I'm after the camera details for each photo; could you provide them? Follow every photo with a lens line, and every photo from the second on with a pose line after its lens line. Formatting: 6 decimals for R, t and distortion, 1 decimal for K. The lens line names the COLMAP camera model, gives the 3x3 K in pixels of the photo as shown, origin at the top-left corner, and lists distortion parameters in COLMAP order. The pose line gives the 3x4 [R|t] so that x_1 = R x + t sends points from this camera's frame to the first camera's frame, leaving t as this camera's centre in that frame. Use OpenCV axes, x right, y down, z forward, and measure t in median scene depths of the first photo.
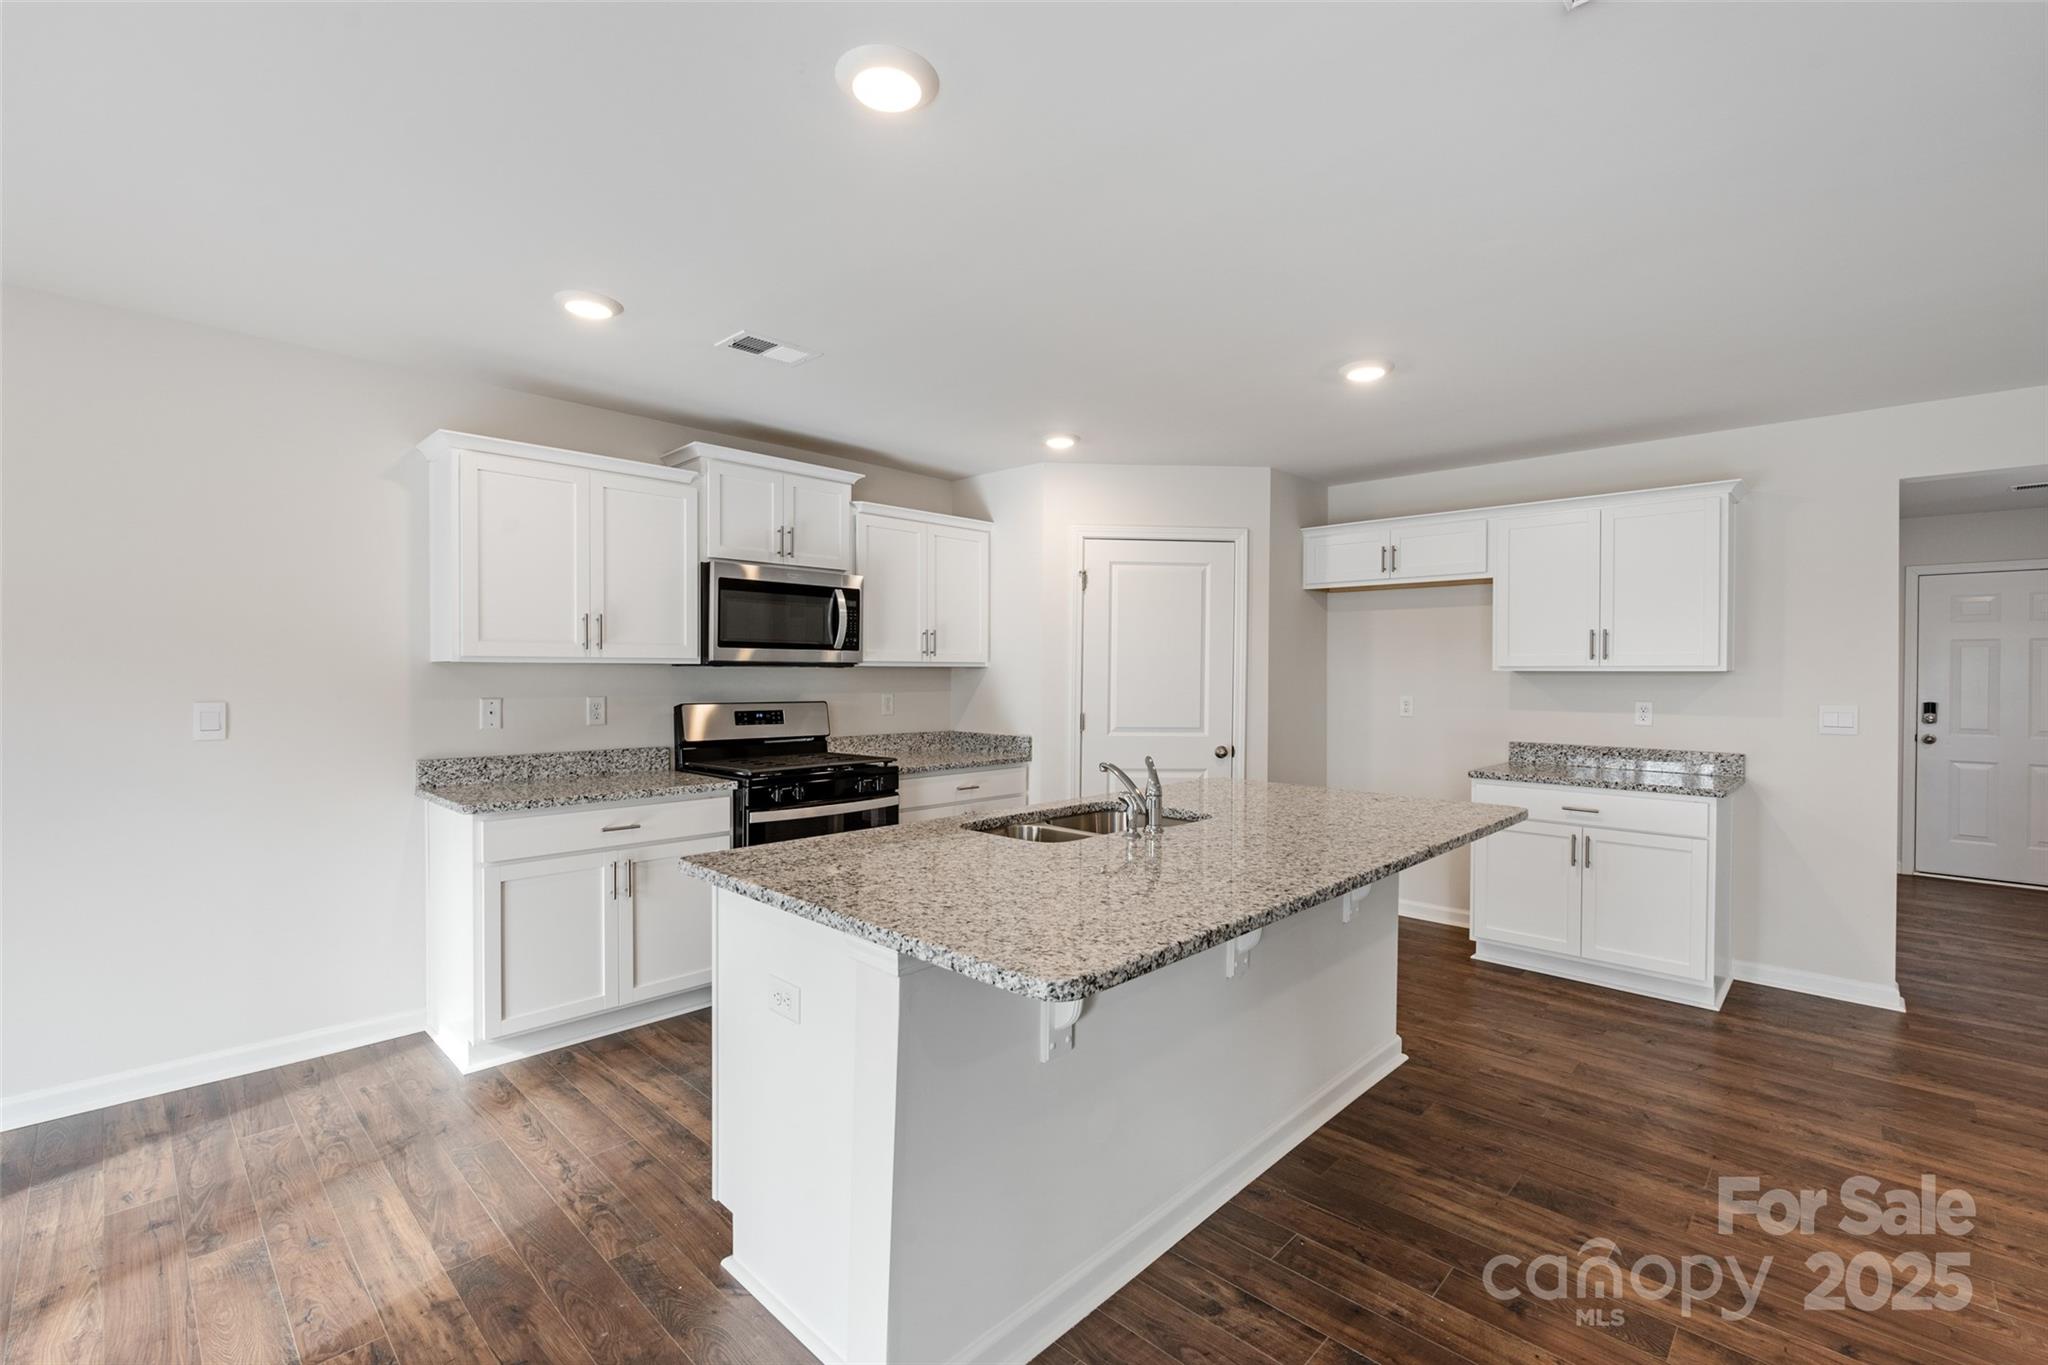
lens RADIAL K [[897.9, 0, 1026.5], [0, 897.9, 672.0], [0, 0, 1]] dist [0.020654, 0.000175]
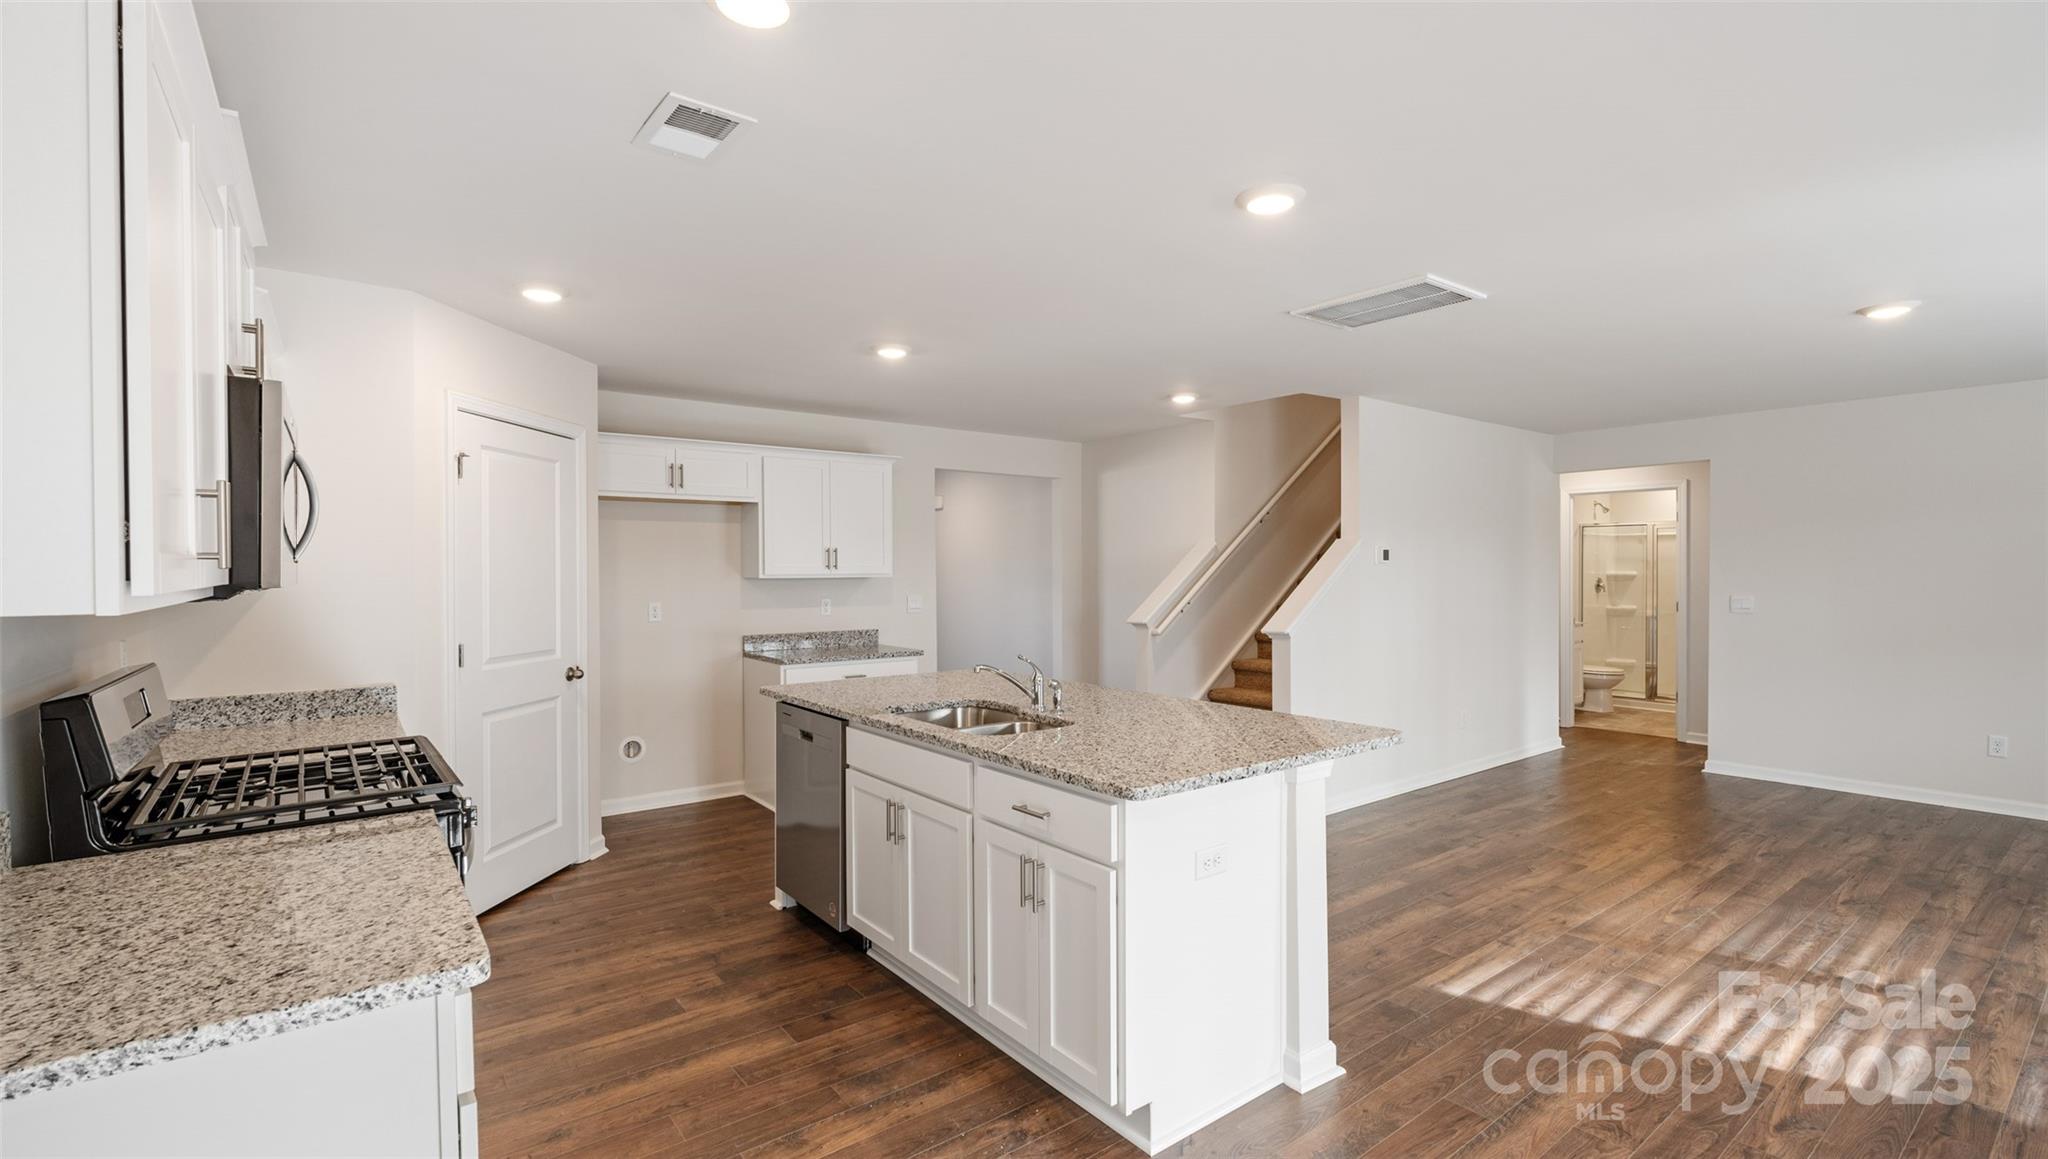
lens RADIAL K [[889.4, 0, 1018.4], [0, 889.4, 581.9], [0, 0, 1]] dist [-0.001745, -0.000032]
pose [[0.157822, -0.017391, 0.987314, -0.631051], [0.011204, 0.999812, 0.015821, -0.012104], [-0.987404, 0.008565, 0.157987, 0.463879]]
